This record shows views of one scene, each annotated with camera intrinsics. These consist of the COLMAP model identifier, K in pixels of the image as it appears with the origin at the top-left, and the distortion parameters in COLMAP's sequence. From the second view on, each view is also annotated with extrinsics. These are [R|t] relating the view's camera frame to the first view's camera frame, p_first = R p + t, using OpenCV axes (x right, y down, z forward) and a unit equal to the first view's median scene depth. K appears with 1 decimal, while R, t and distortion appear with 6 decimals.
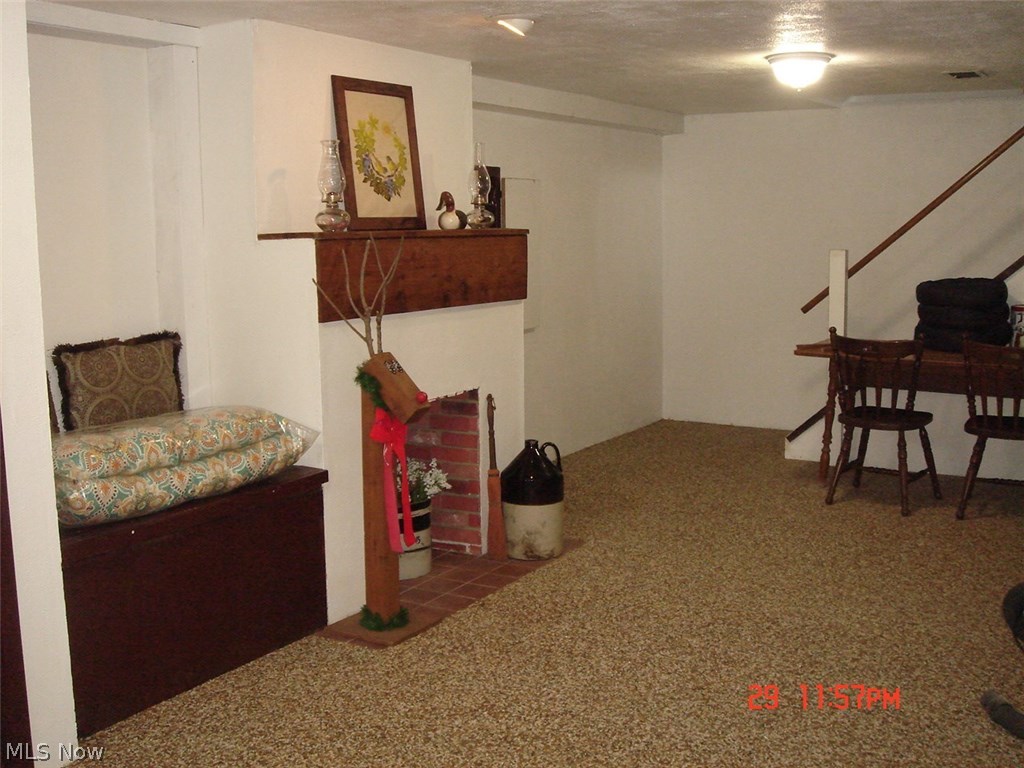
lens RADIAL K [[1162.4, 0, 512.0], [0, 1162.4, 384.0], [0, 0, 1]] dist [-0.136582, -0.003340]
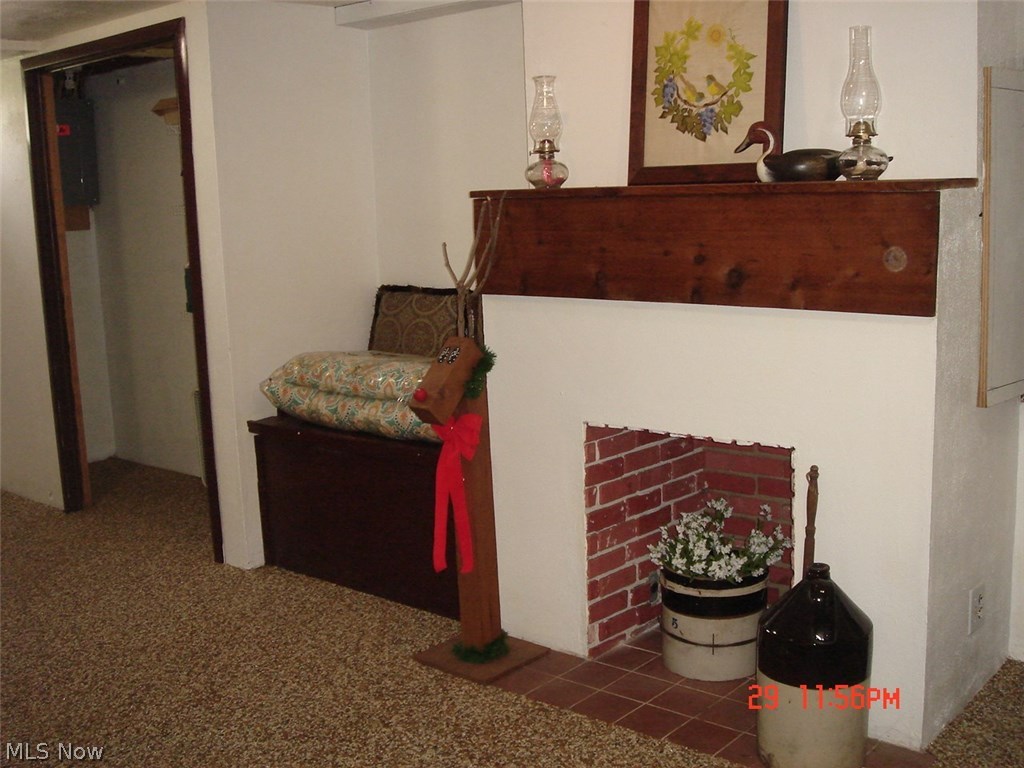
lens RADIAL K [[1162.4, 0, 512.0], [0, 1162.4, 384.0], [0, 0, 1]] dist [-0.136582, -0.003340]
pose [[-0.171046, 0.184095, -0.967911, 0.619892], [-0.096310, 0.974560, 0.202379, -0.148201], [0.980545, 0.127836, -0.148965, 1.031677]]
